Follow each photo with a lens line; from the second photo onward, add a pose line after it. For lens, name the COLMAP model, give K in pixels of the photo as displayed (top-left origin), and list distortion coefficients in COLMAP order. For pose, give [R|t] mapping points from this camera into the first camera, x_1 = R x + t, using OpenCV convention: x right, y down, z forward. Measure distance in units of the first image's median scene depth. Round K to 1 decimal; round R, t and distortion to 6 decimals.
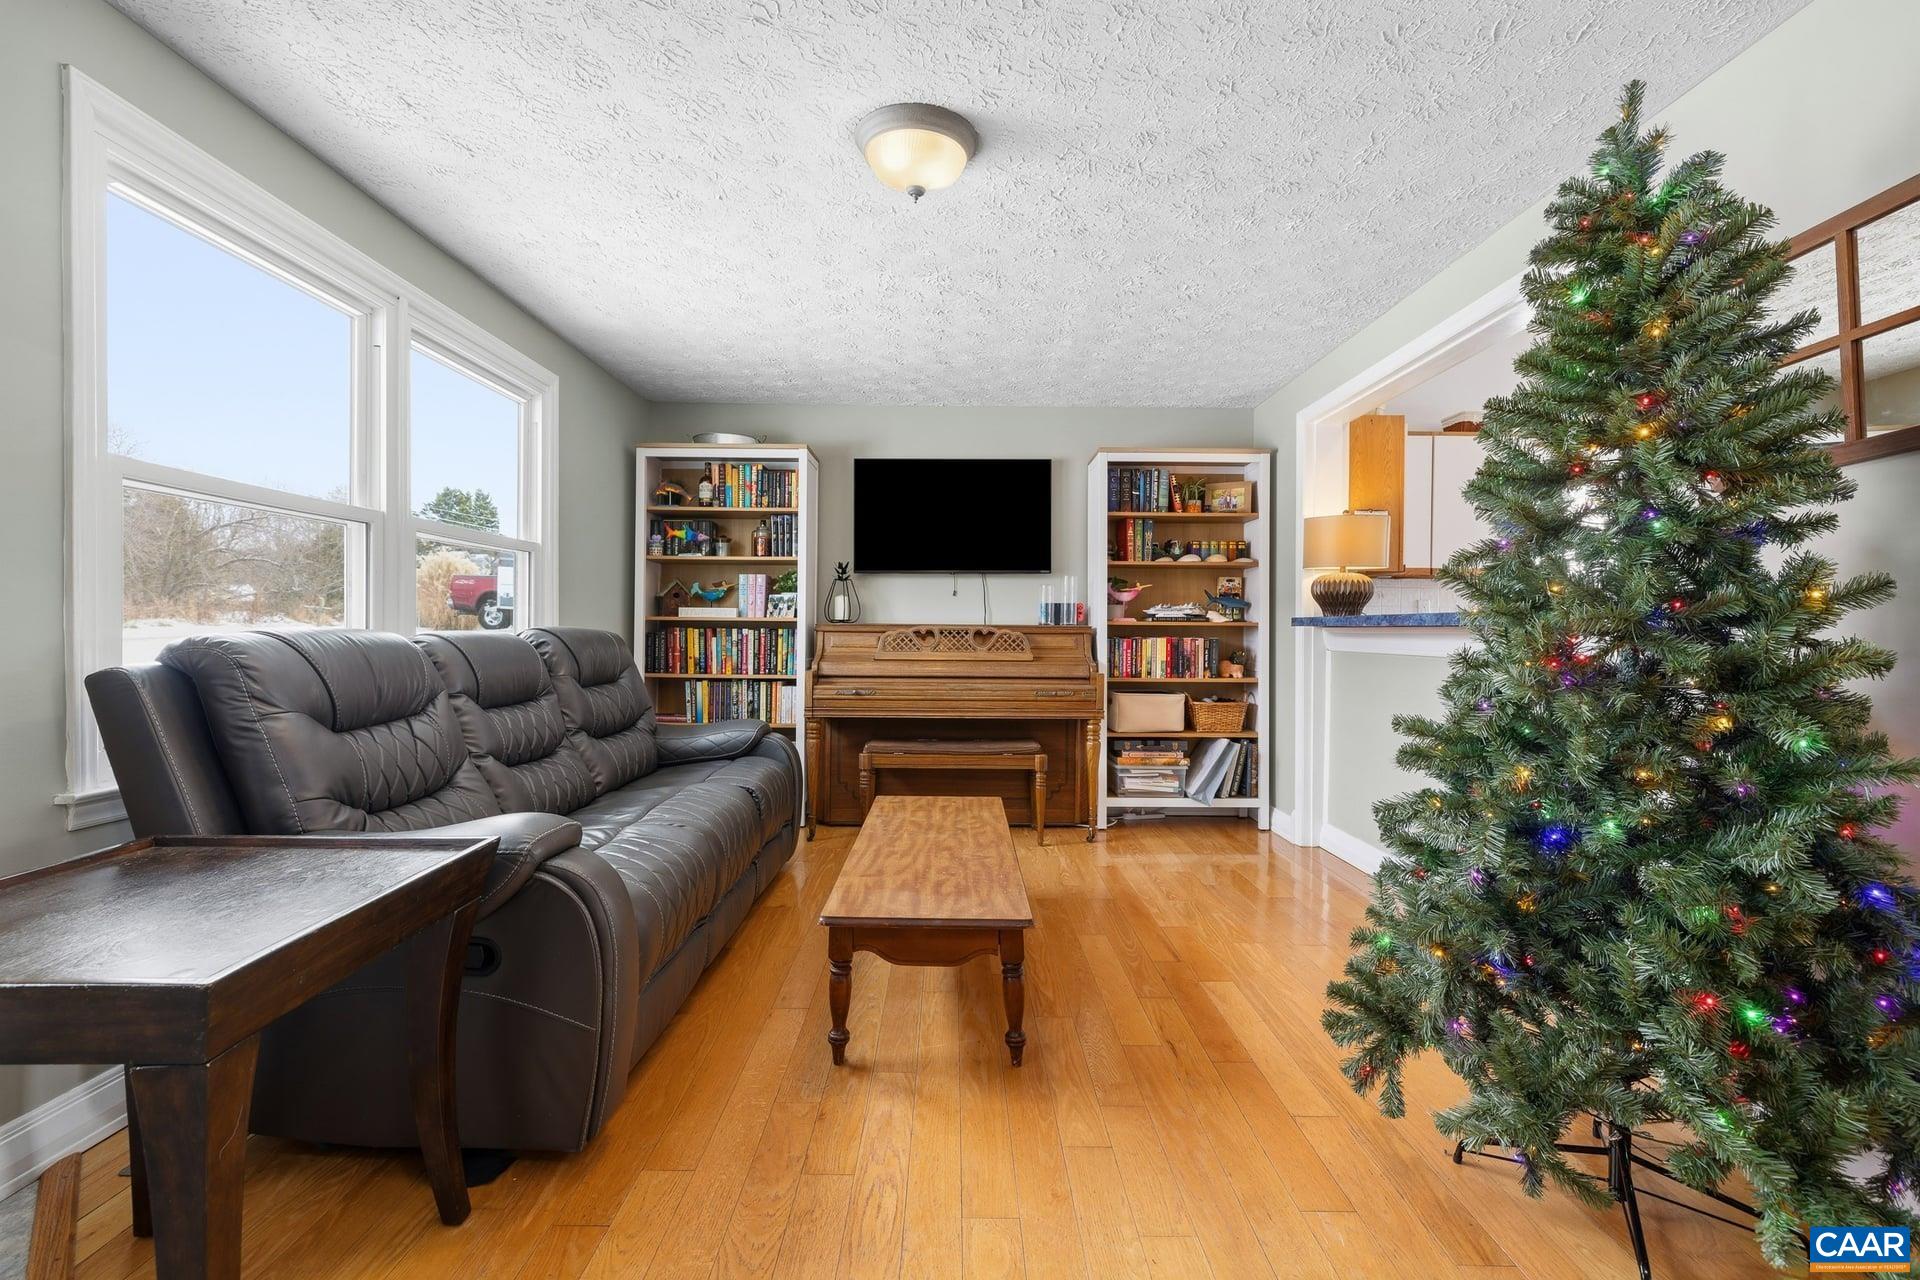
lens RADIAL K [[825.2, 0, 957.1], [0, 825.2, 632.1], [0, 0, 1]] dist [-0.000063, -0.000111]
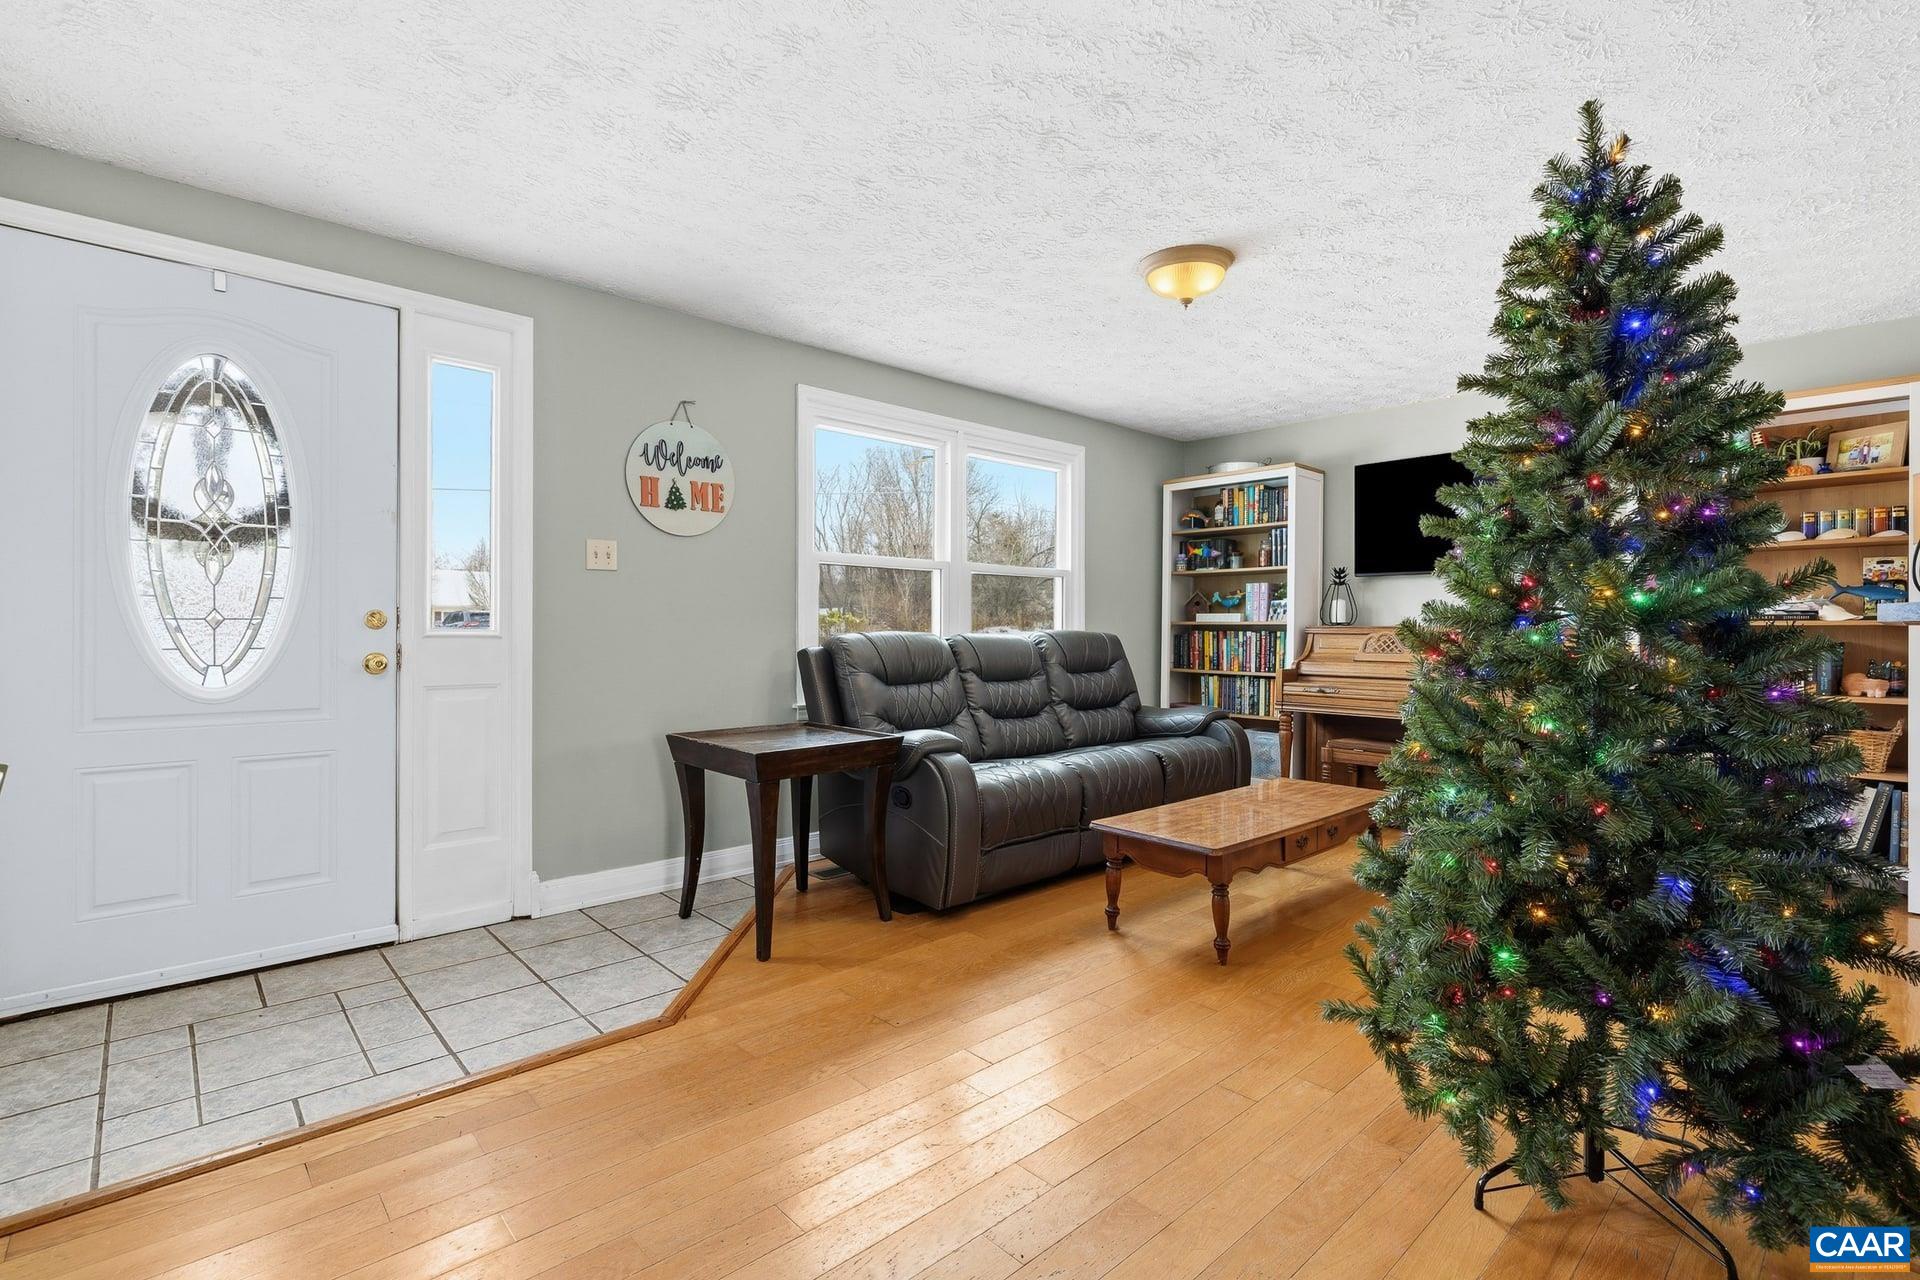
lens RADIAL K [[879.5, 0, 960.7], [0, 879.5, 632.2], [0, 0, 1]] dist [0.001520, 0.000532]
pose [[0.677794, -0.003041, -0.735246, 0.366495], [-0.000891, 0.999987, -0.004956, 0.003381], [0.735251, 0.004014, 0.677783, -0.111569]]
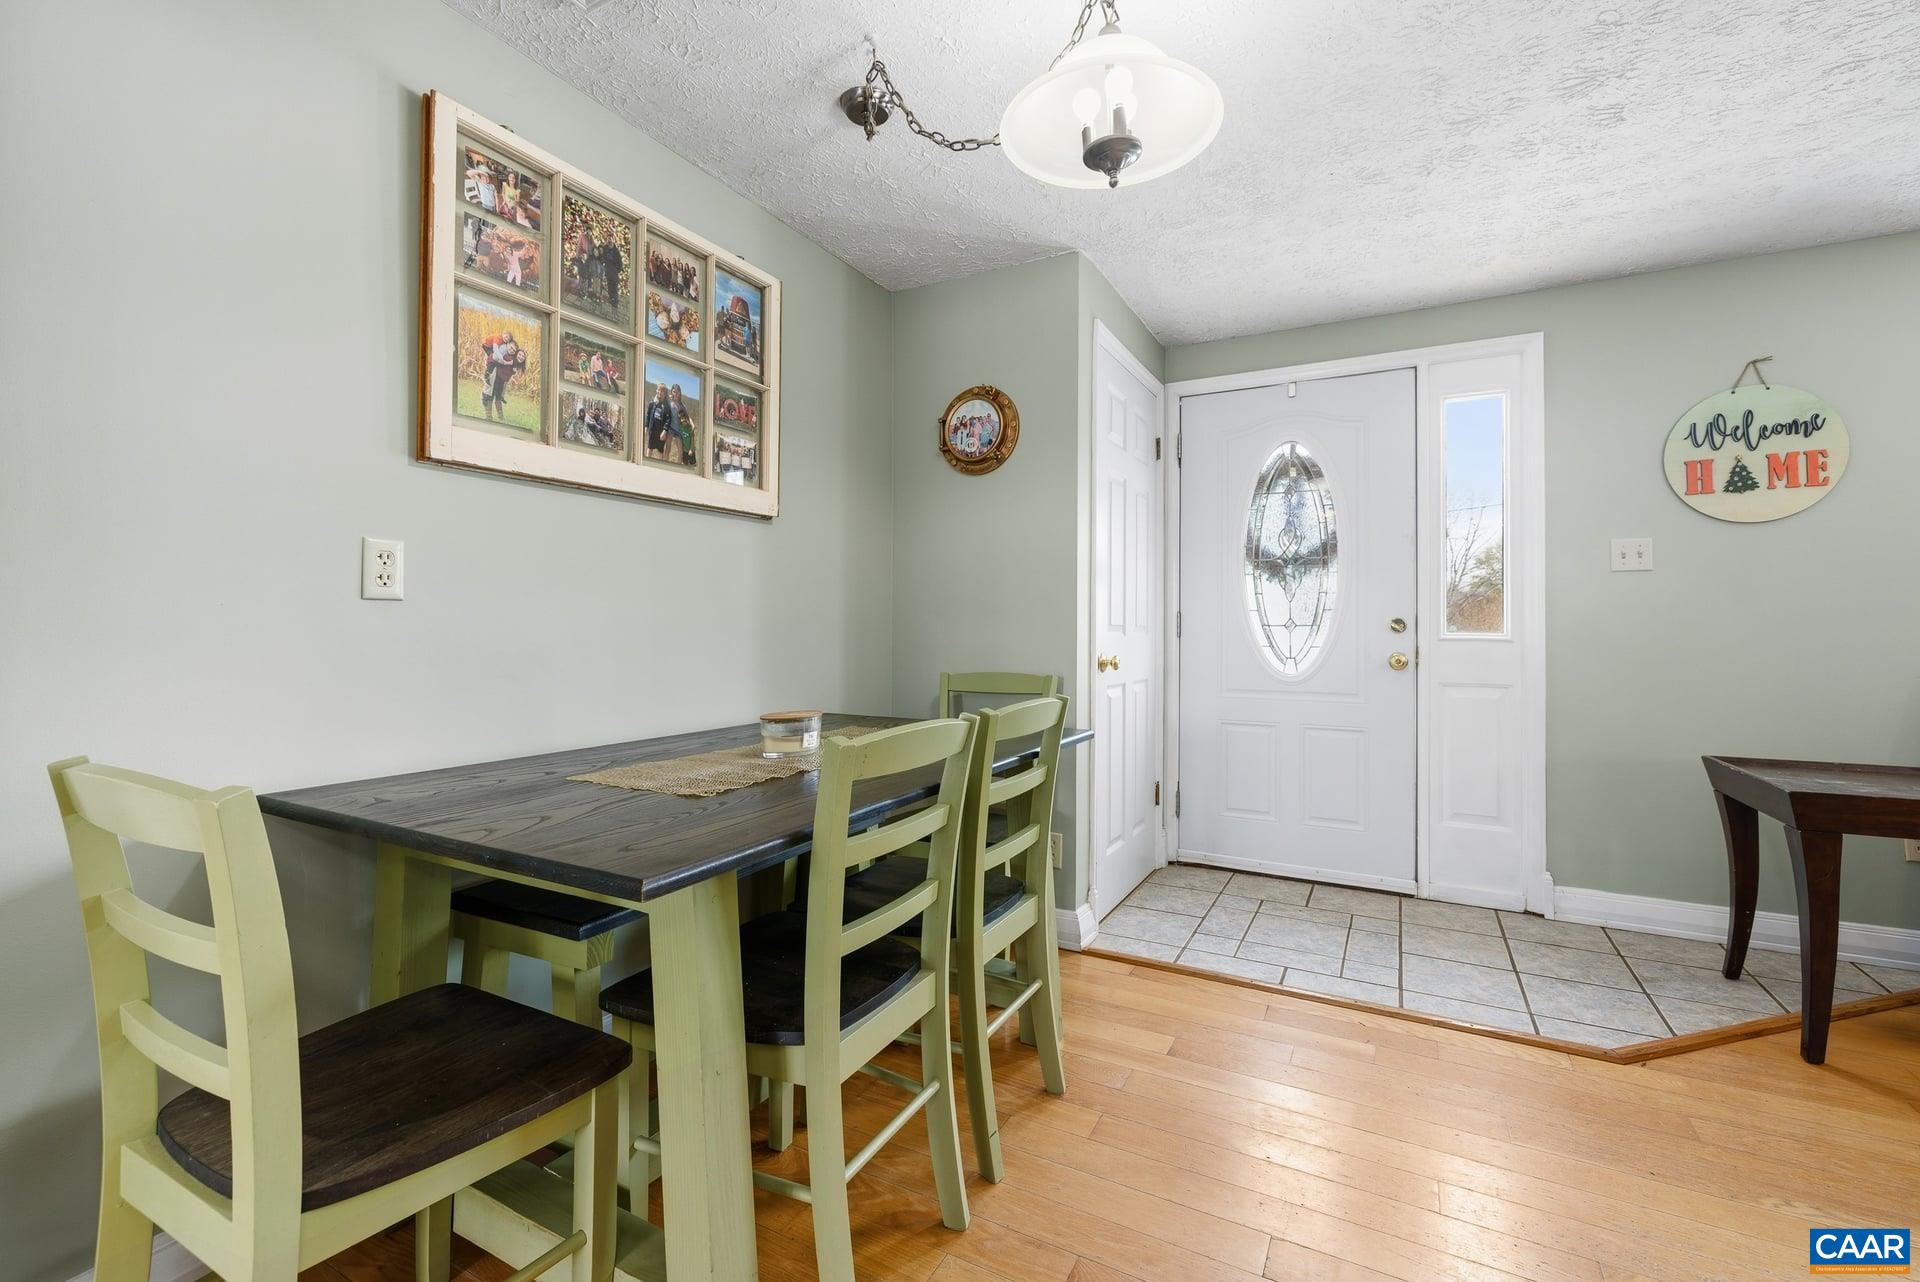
lens RADIAL K [[825.2, 0, 951.2], [0, 825.2, 622.8], [0, 0, 1]] dist [-0.000063, -0.000111]
pose [[-0.477003, -0.015982, -0.878757, 0.441765], [-0.011864, 0.999861, -0.011745, 0.002238], [0.878822, 0.004823, -0.477126, 0.009976]]
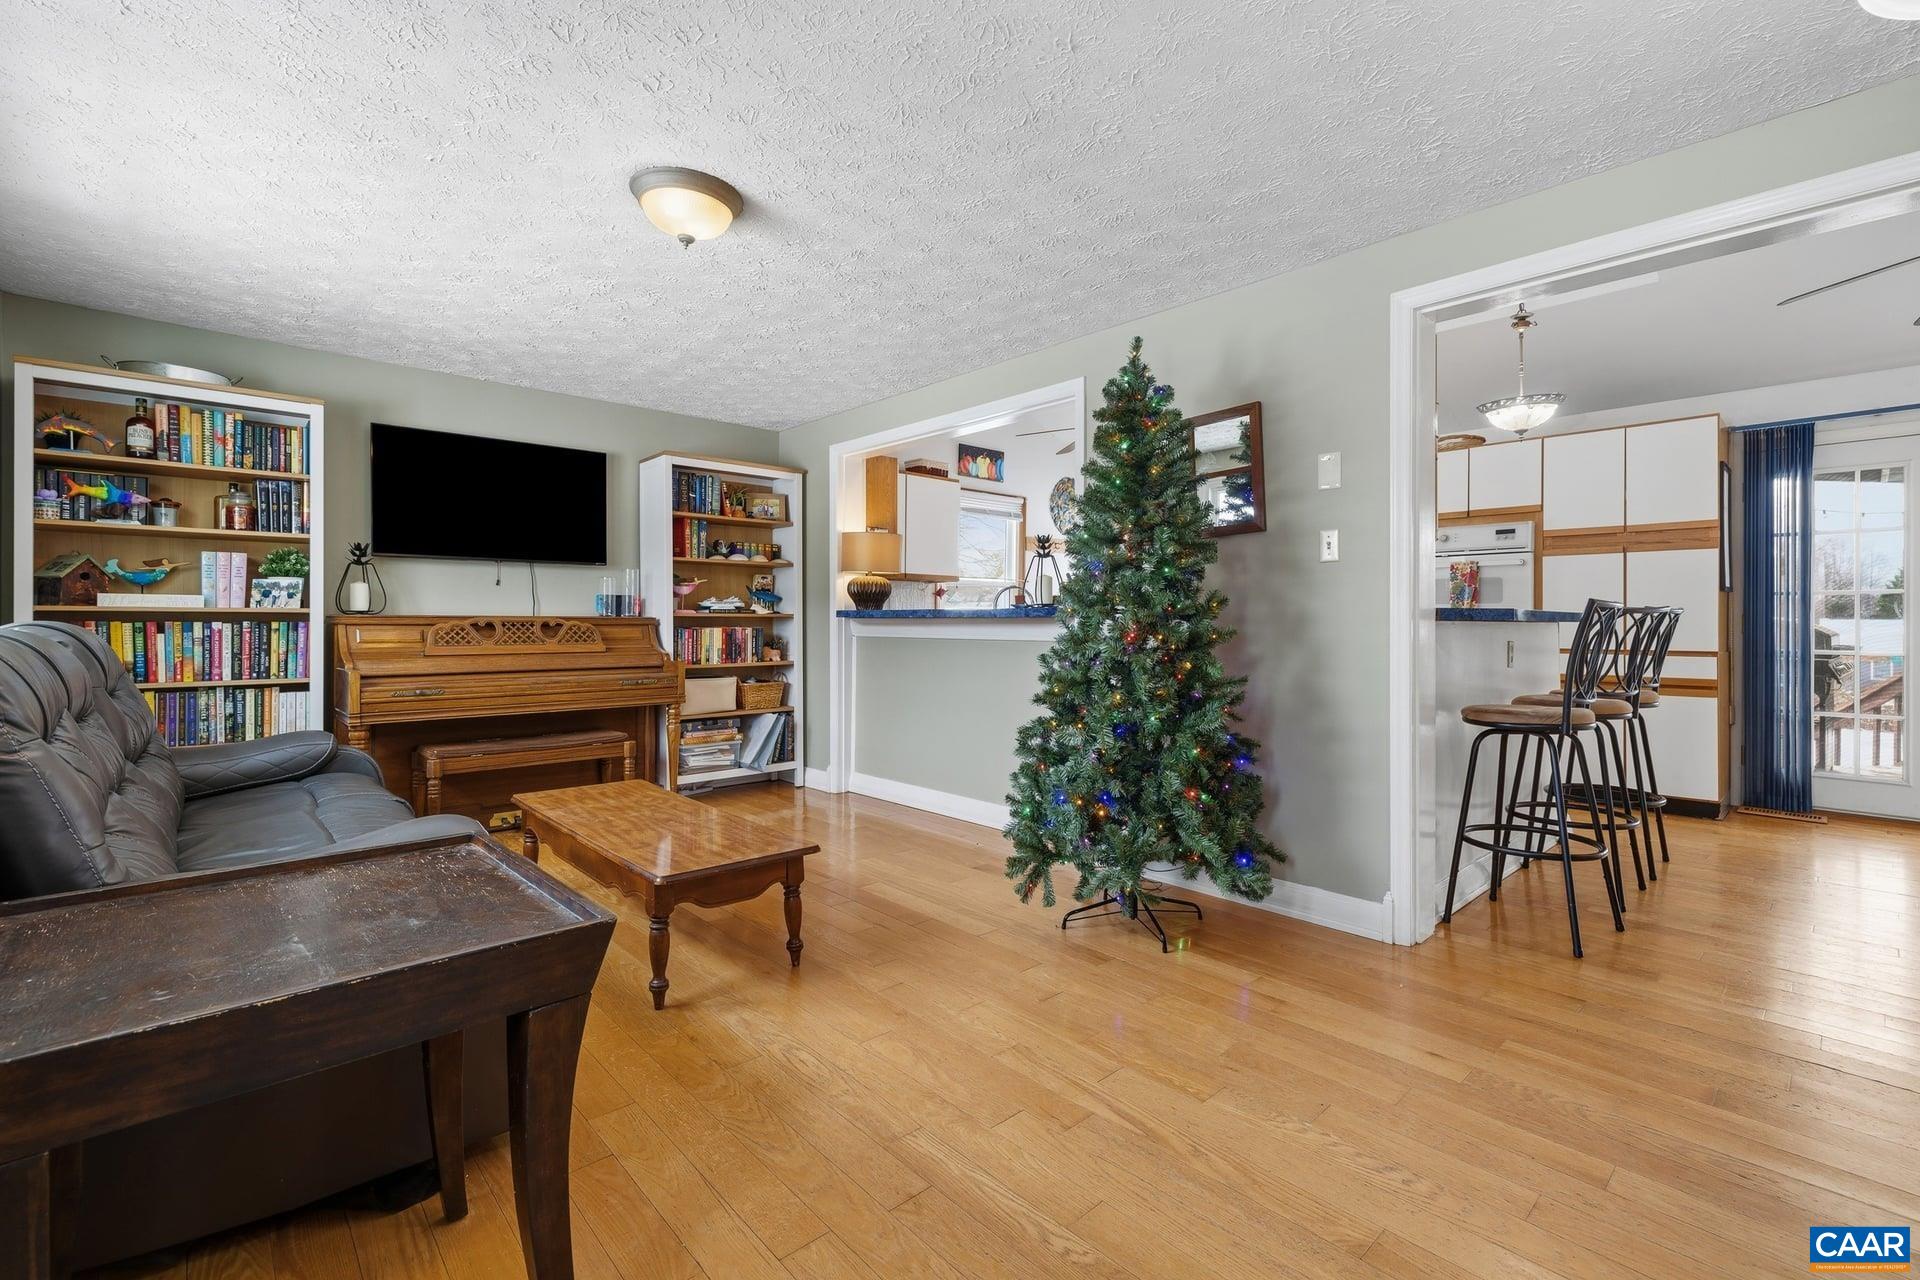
lens RADIAL K [[825.2, 0, 963.6], [0, 825.2, 623.7], [0, 0, 1]] dist [-0.000063, -0.000111]
pose [[0.737038, -0.007871, 0.675806, -0.265703], [0.005550, 0.999969, 0.005595, -0.003039], [-0.675829, -0.000373, 0.737058, -0.049176]]
